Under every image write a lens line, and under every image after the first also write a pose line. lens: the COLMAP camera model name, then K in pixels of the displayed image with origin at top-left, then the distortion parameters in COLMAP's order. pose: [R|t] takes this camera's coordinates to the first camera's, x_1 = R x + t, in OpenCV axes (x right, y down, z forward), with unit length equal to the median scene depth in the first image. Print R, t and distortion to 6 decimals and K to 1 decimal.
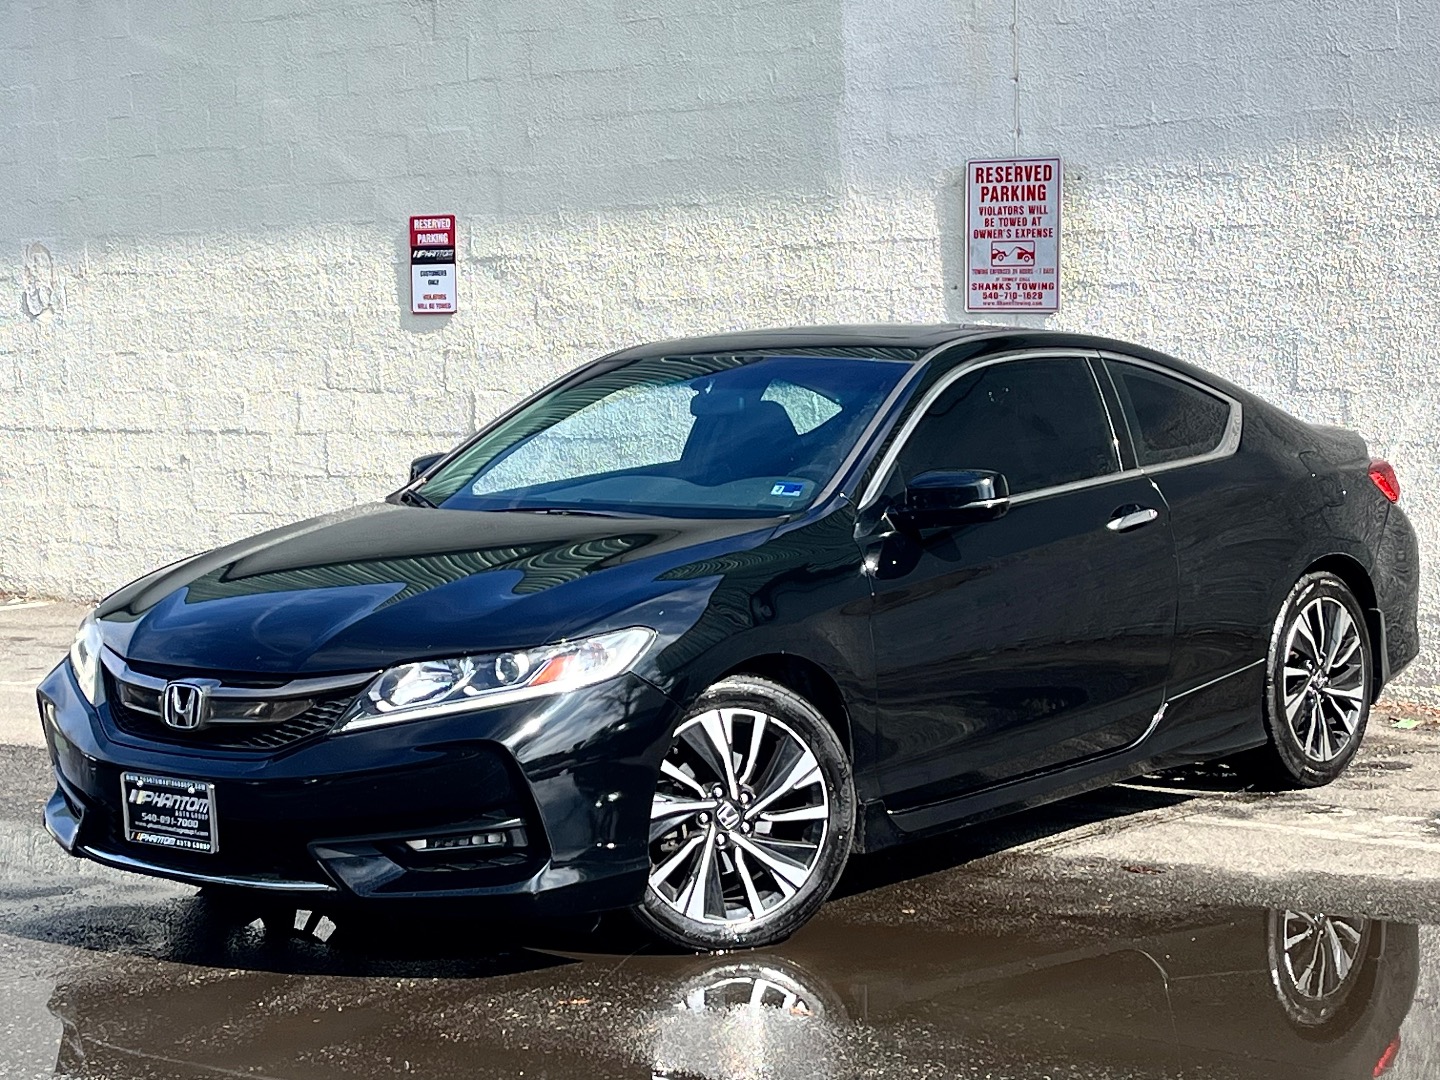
lens RADIAL K [[2766.0, 0, 732.2], [0, 2766.0, 582.2], [0, 0, 1]] dist [0.058053, 0.000000]
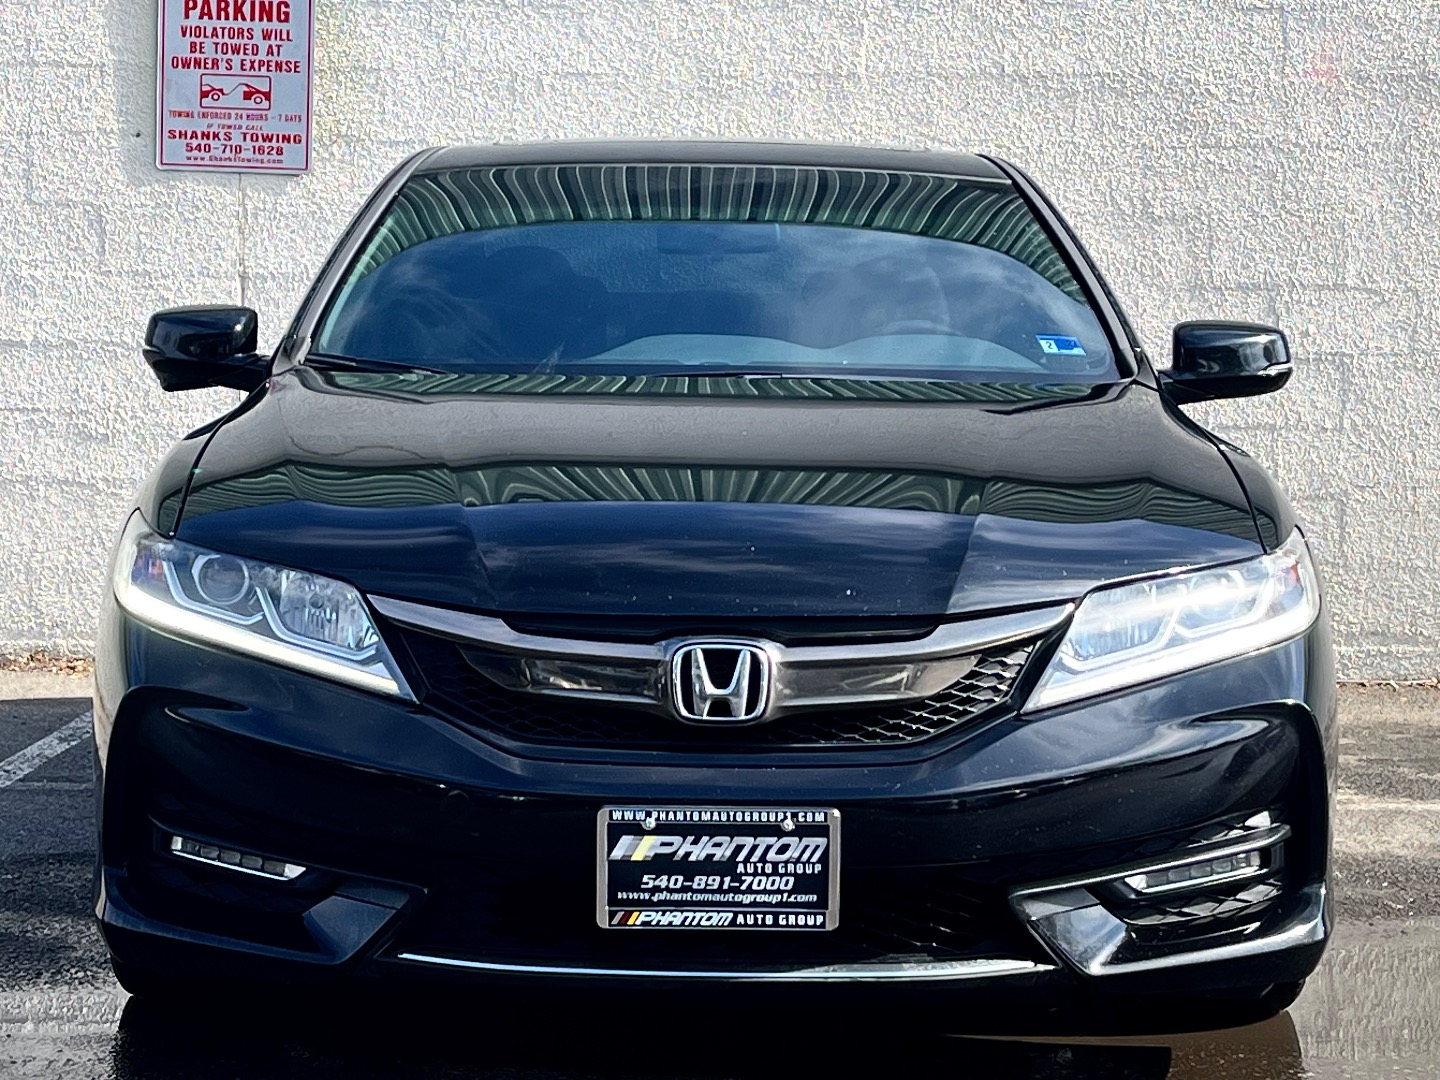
lens RADIAL K [[3131.4, 0, 704.6], [0, 3131.4, 549.9], [0, 0, 1]] dist [0.147137, 0.000000]
pose [[0.777278, -0.021785, 0.628780, -0.353232], [0.030466, 0.999531, -0.003030, 0.010757], [-0.628419, 0.021511, 0.777578, 0.284256]]
